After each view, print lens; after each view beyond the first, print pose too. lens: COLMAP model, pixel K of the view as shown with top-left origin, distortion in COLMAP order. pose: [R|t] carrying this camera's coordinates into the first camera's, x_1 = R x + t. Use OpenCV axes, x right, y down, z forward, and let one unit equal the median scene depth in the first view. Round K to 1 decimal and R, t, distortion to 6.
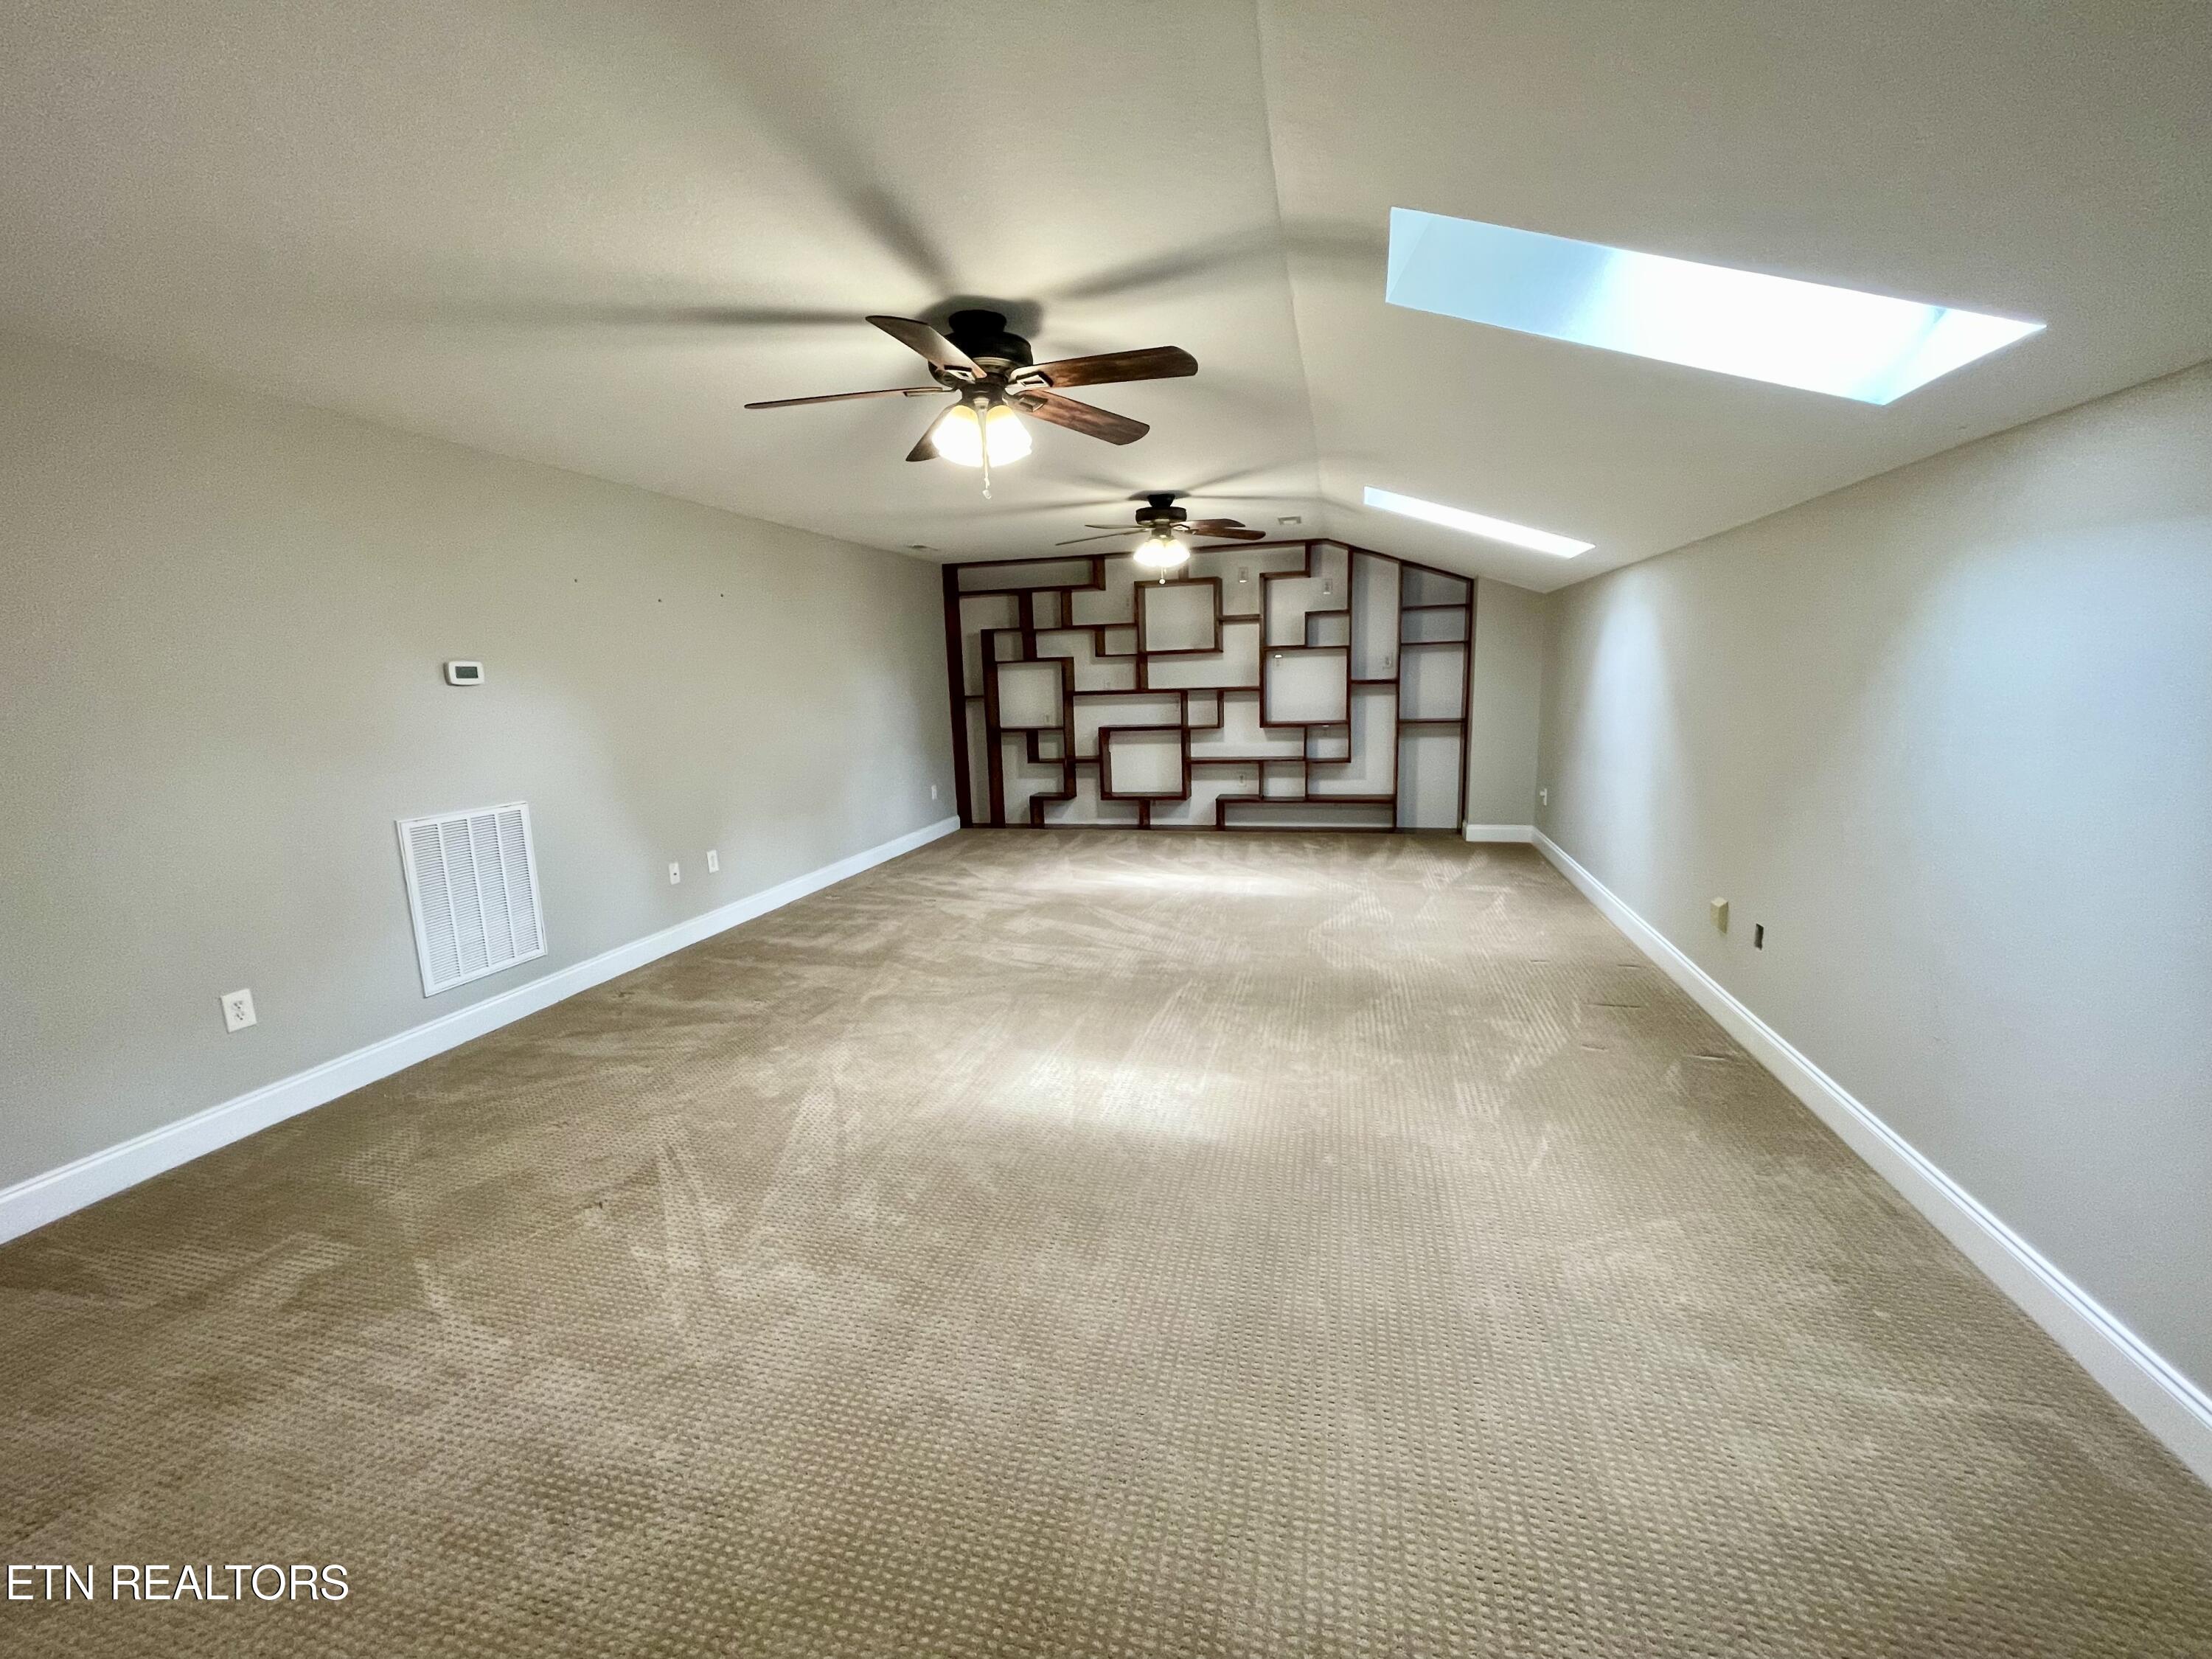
lens RADIAL K [[902.1, 0, 1111.8], [0, 902.1, 830.1], [0, 0, 1]] dist [0.001159, 0.000944]
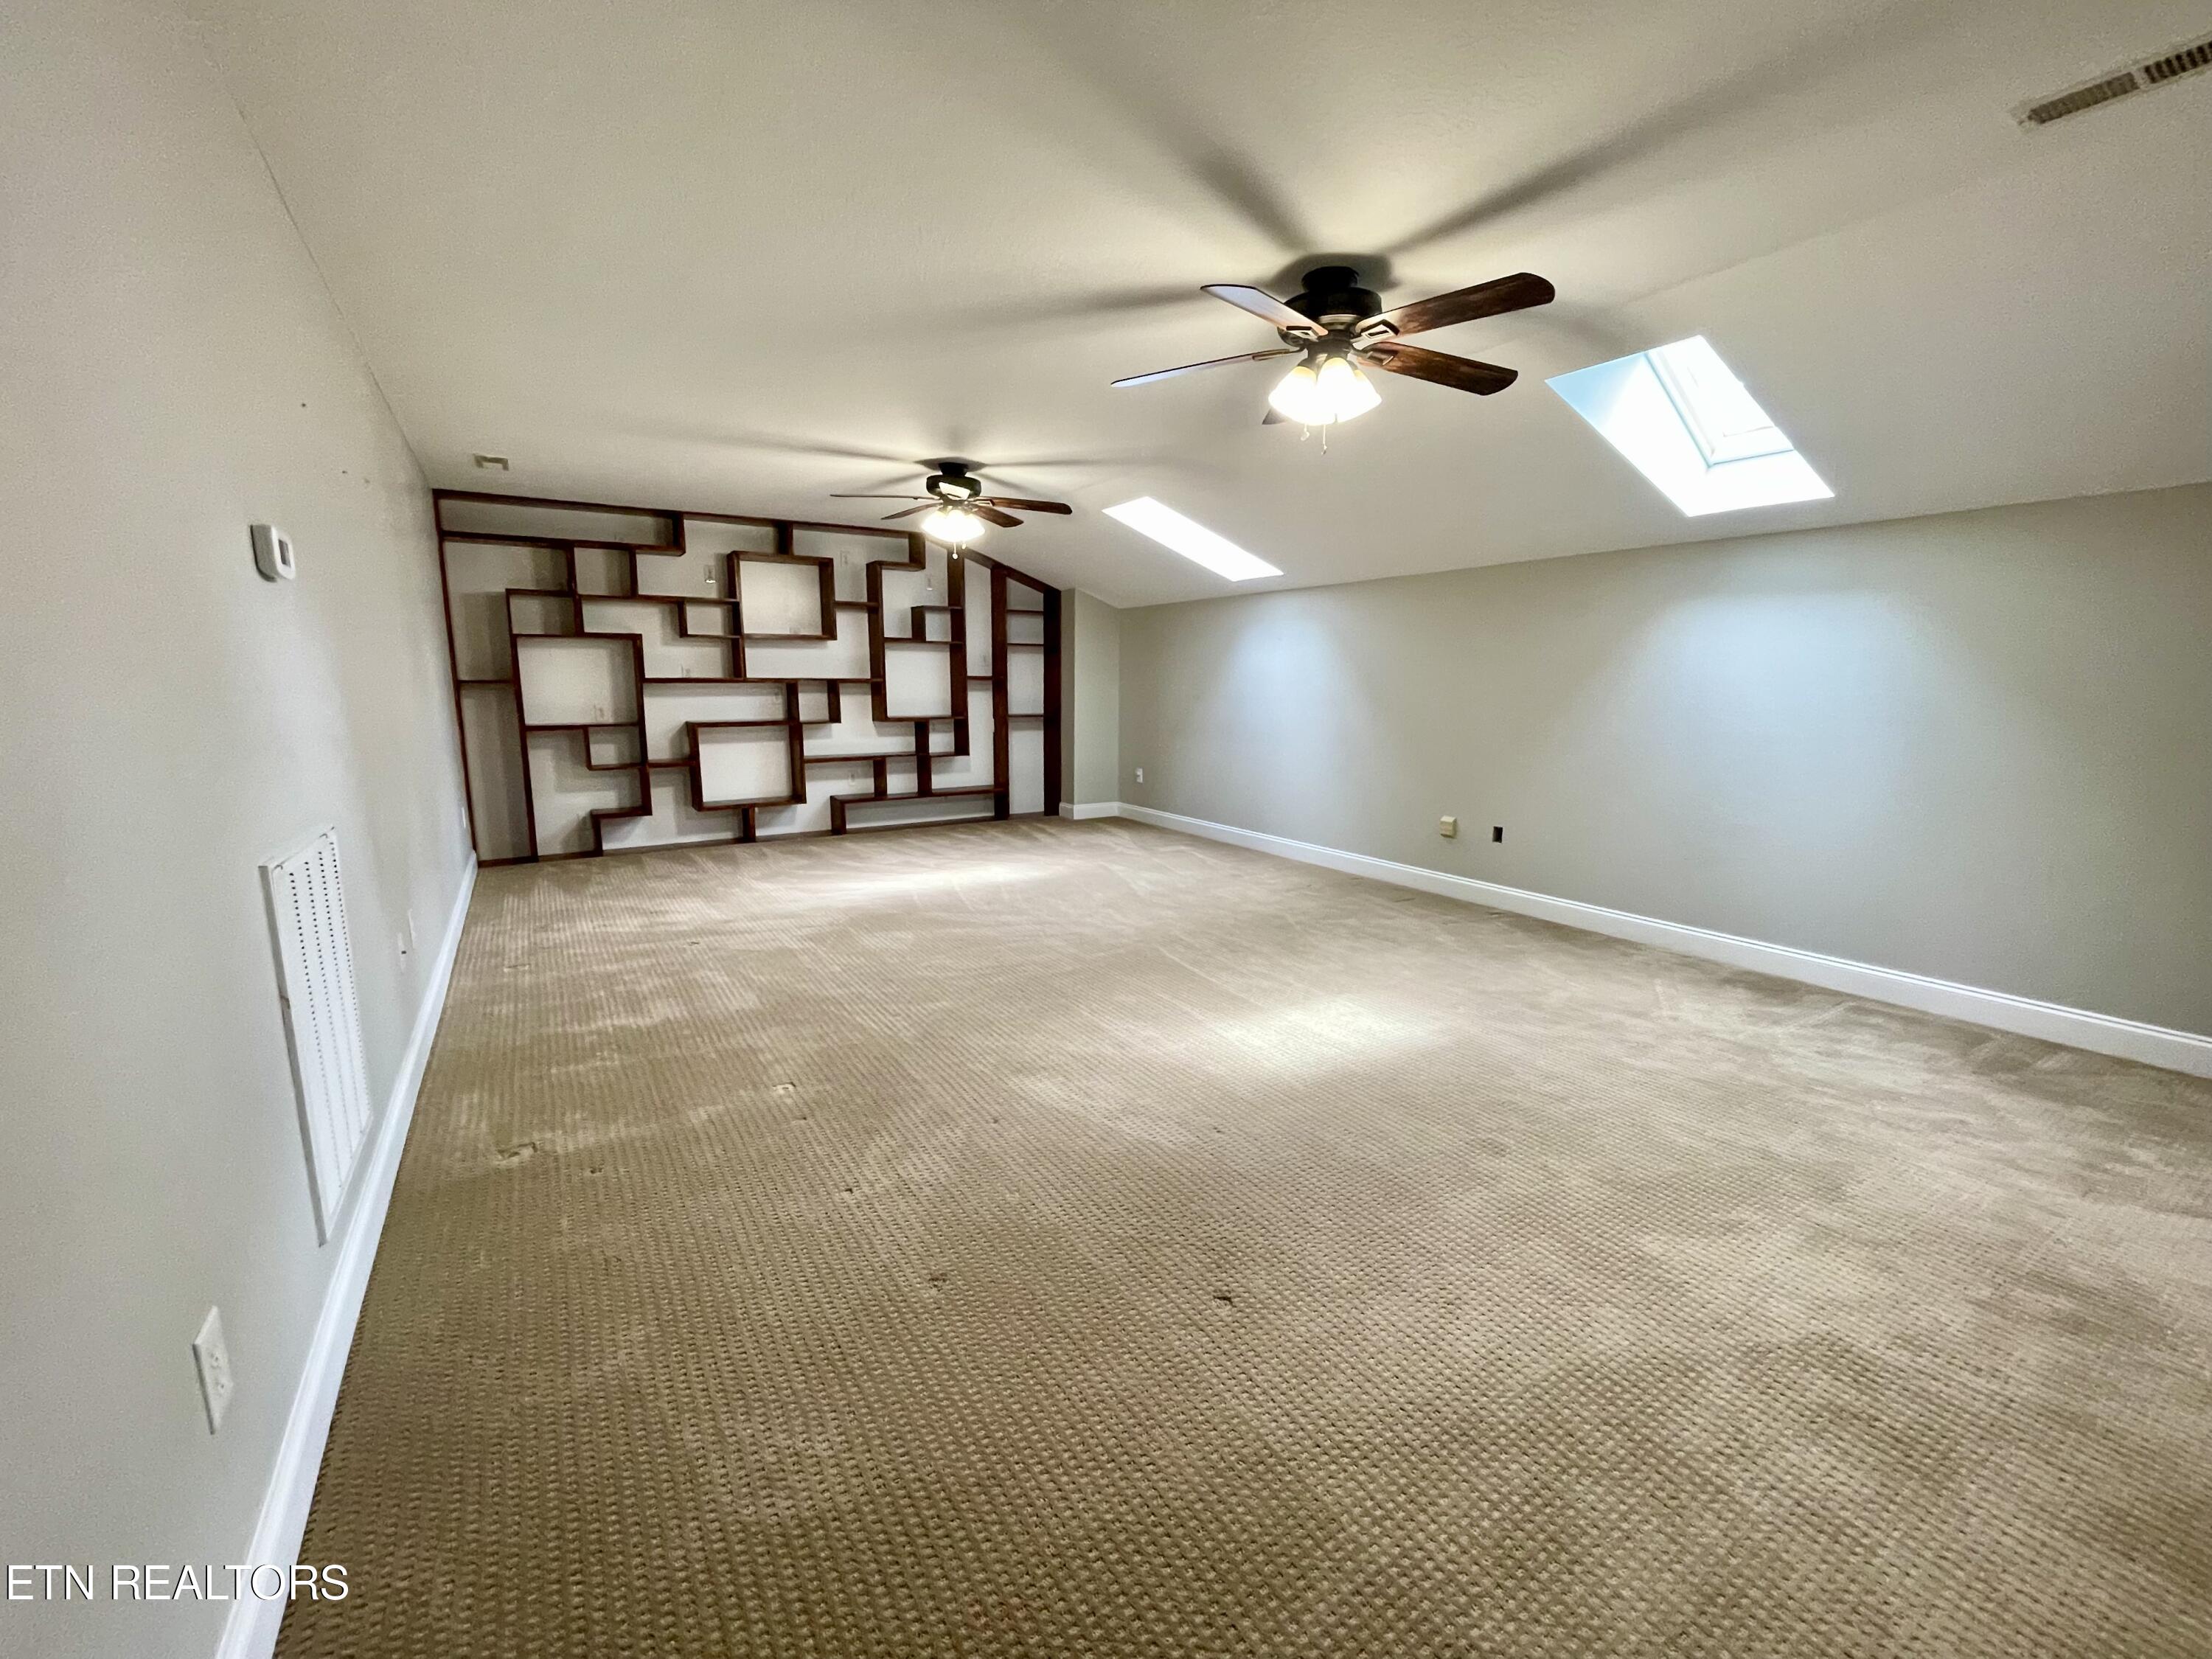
lens RADIAL K [[902.1, 0, 1111.8], [0, 902.1, 830.1], [0, 0, 1]] dist [0.001159, 0.000944]
pose [[0.680065, -0.087557, 0.727904, -0.370395], [0.100547, 0.994600, 0.025698, 0.000582], [-0.726224, 0.055713, 0.685197, 0.169455]]
